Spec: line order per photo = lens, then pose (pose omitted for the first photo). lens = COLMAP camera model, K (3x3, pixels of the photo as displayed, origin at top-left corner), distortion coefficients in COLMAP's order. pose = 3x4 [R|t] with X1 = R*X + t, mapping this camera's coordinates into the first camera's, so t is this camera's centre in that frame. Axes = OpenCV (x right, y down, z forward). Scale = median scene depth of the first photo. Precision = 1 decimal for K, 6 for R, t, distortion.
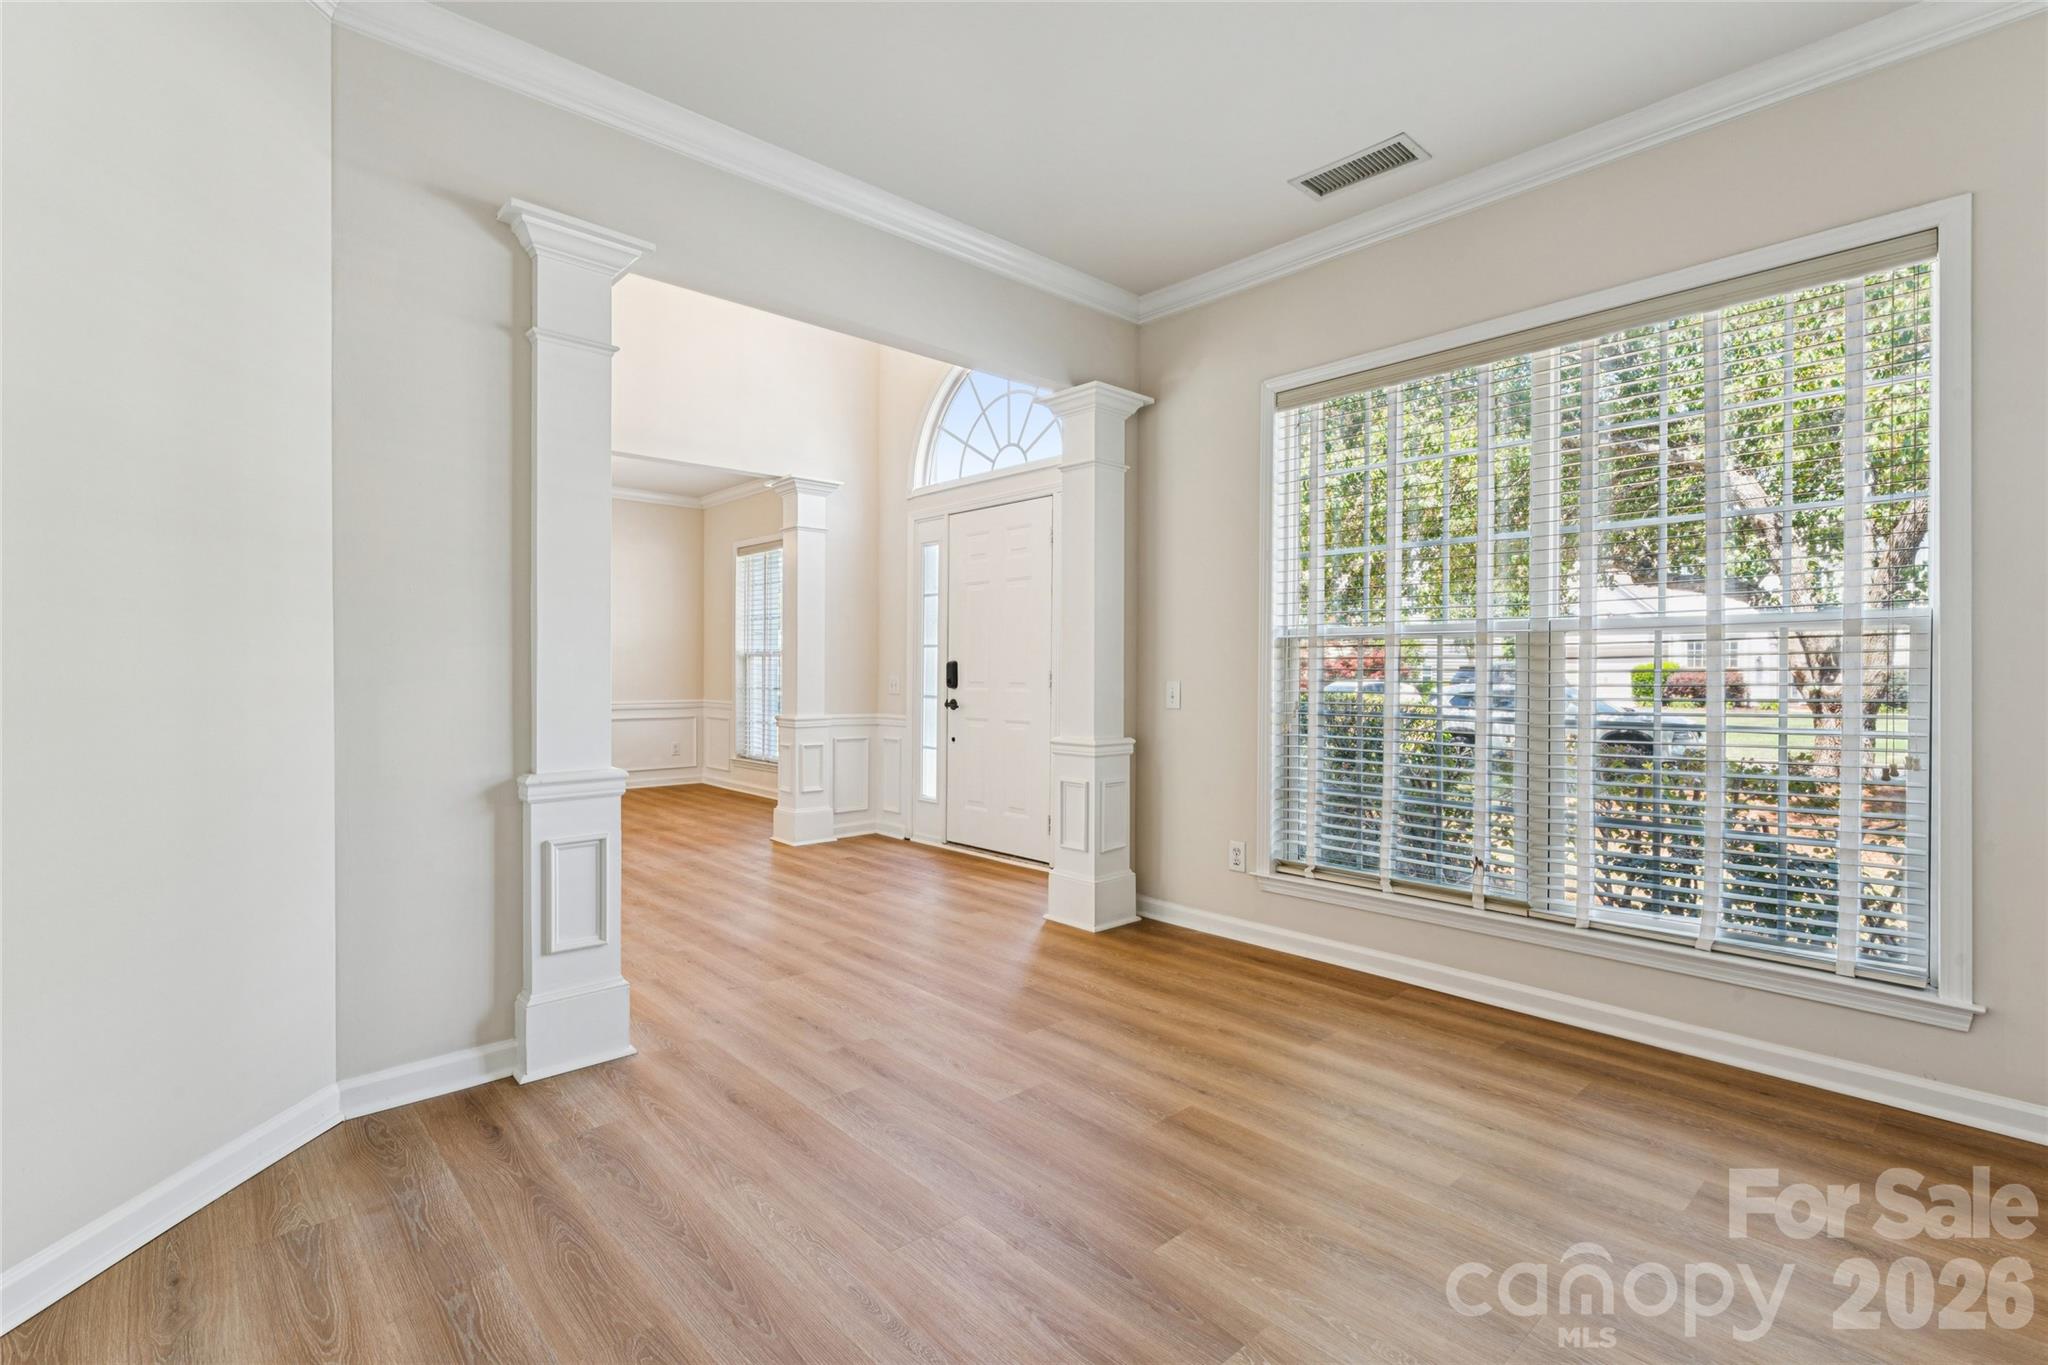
lens RADIAL K [[937.1, 0, 1016.9], [0, 937.1, 673.3], [0, 0, 1]] dist [-0.004451, 0.000455]
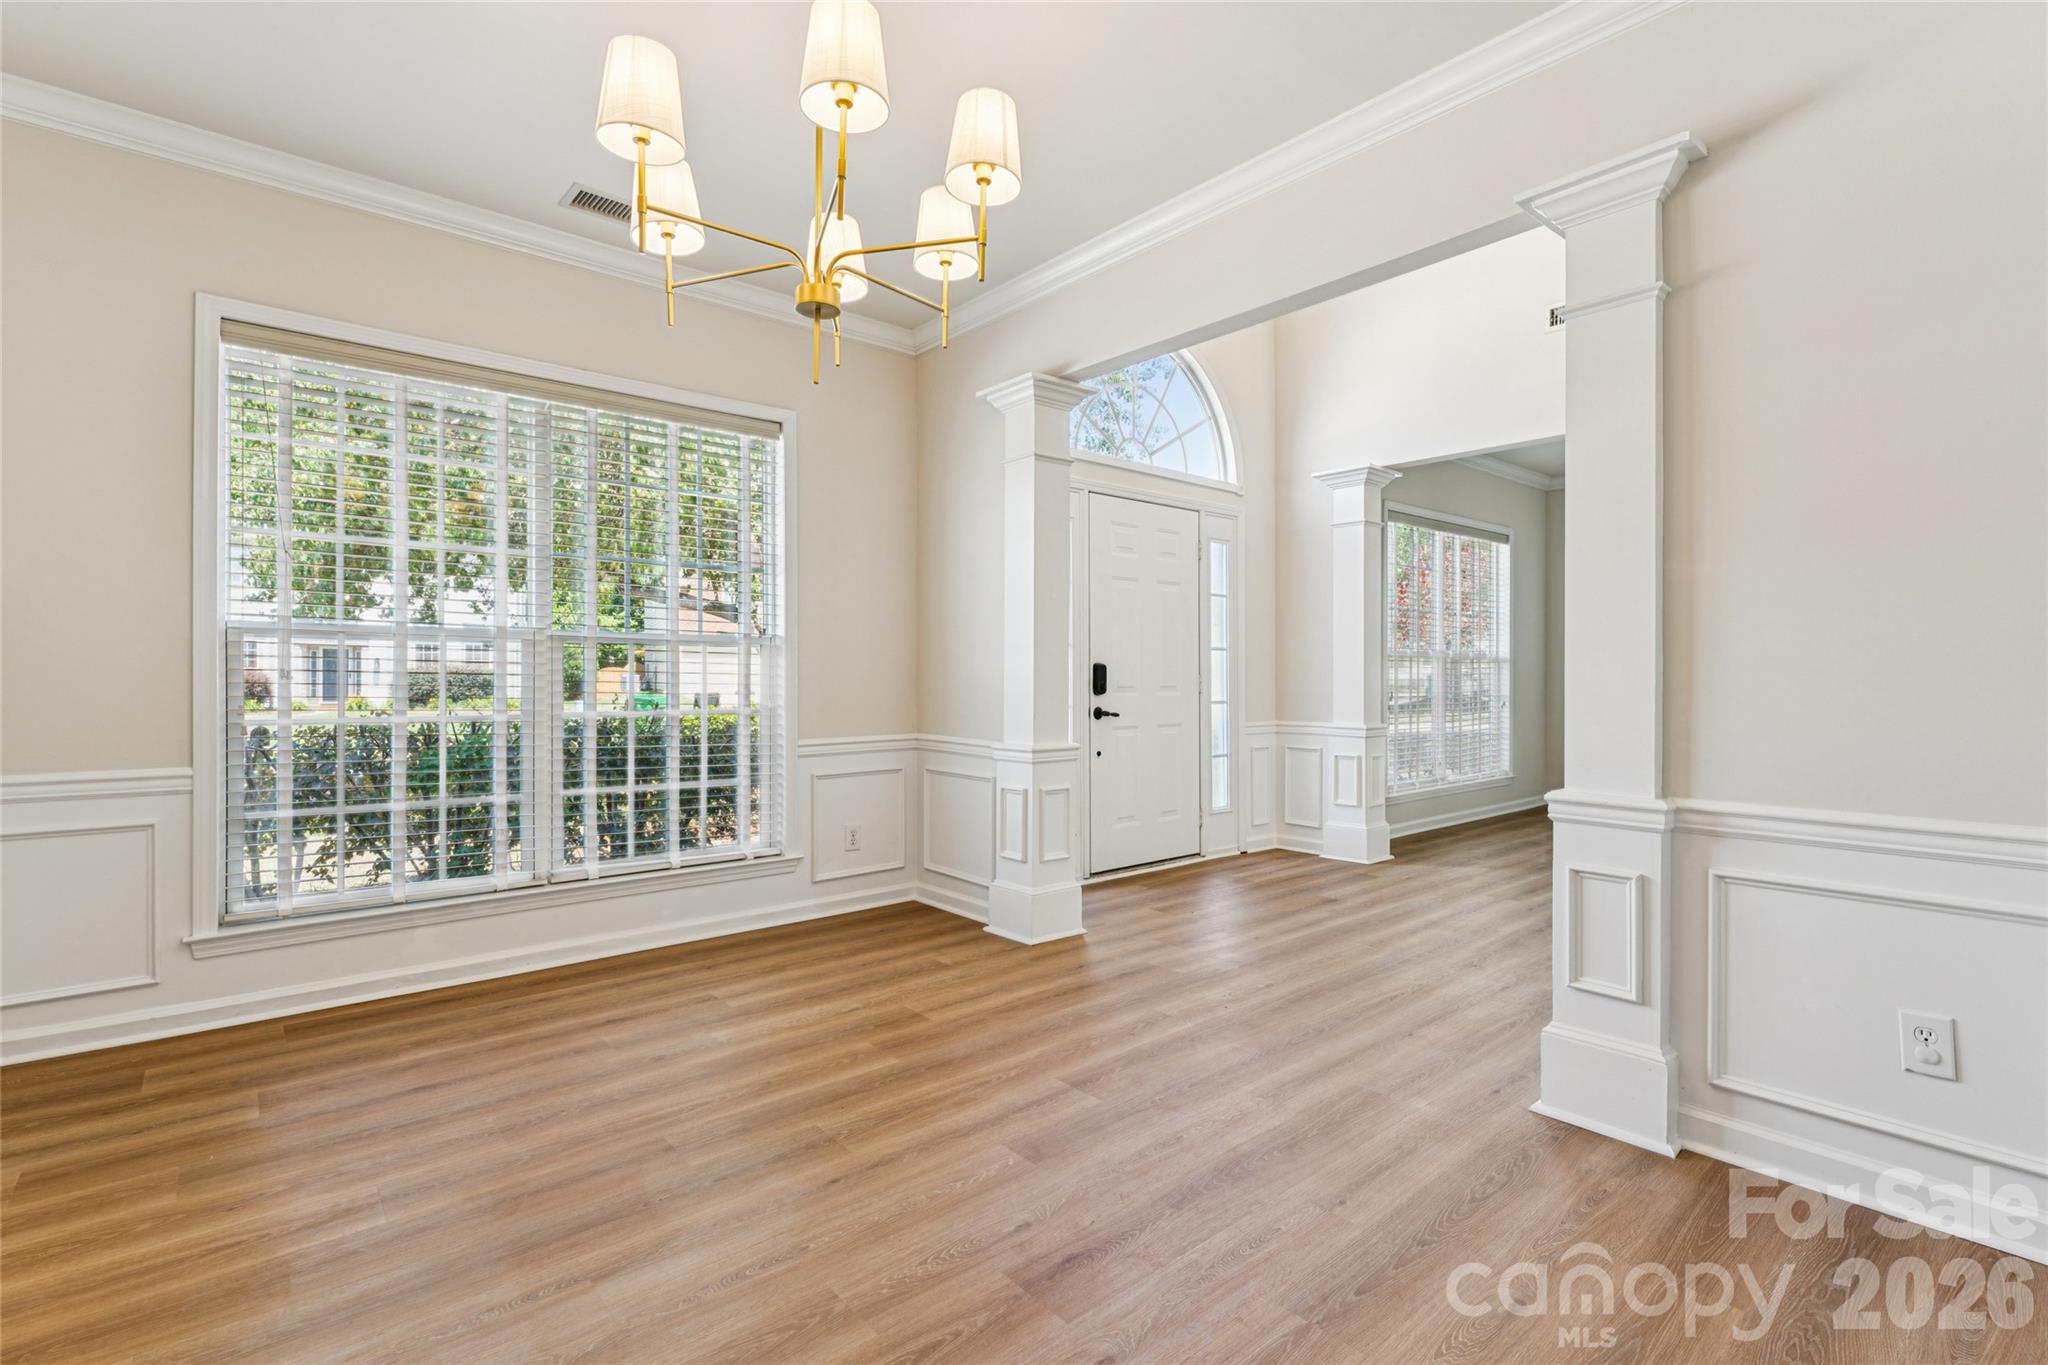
lens RADIAL K [[937.1, 0, 1014.5], [0, 937.1, 679.3], [0, 0, 1]] dist [-0.004451, 0.000455]
pose [[0.047043, -0.008461, 0.998857, -0.889444], [0.002457, 0.999962, 0.008355, -0.005437], [-0.998890, 0.002061, 0.047062, 0.985718]]
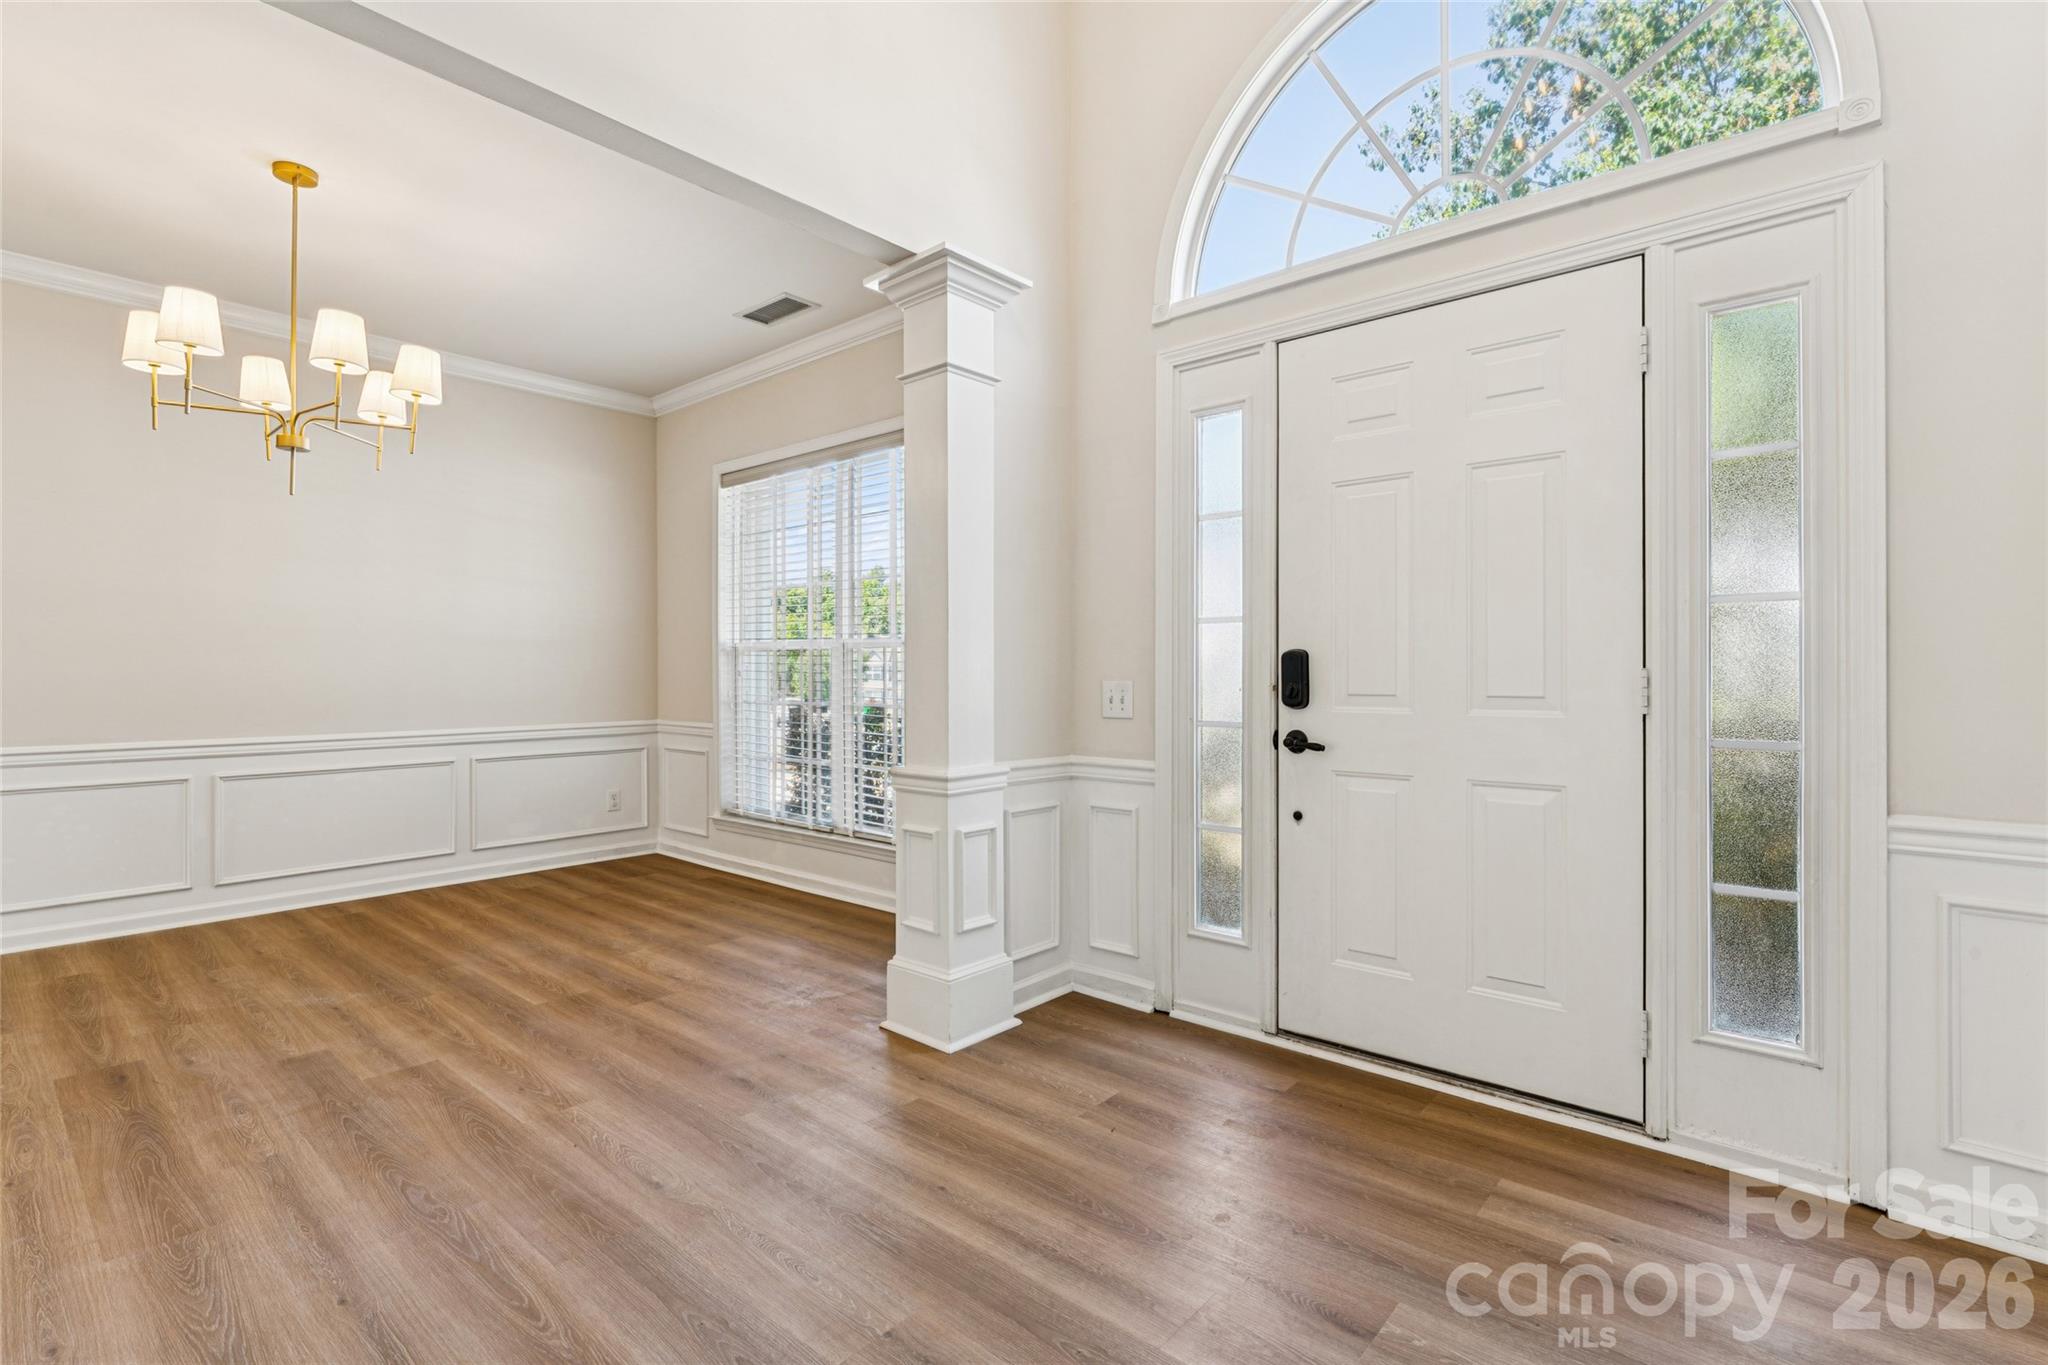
lens RADIAL K [[937.1, 0, 1020.1], [0, 937.1, 675.5], [0, 0, 1]] dist [-0.004451, 0.000455]
pose [[0.993298, -0.006508, 0.115399, -0.247733], [0.006504, 0.999979, 0.000414, -0.001411], [-0.115400, 0.000339, 0.993319, 0.520076]]
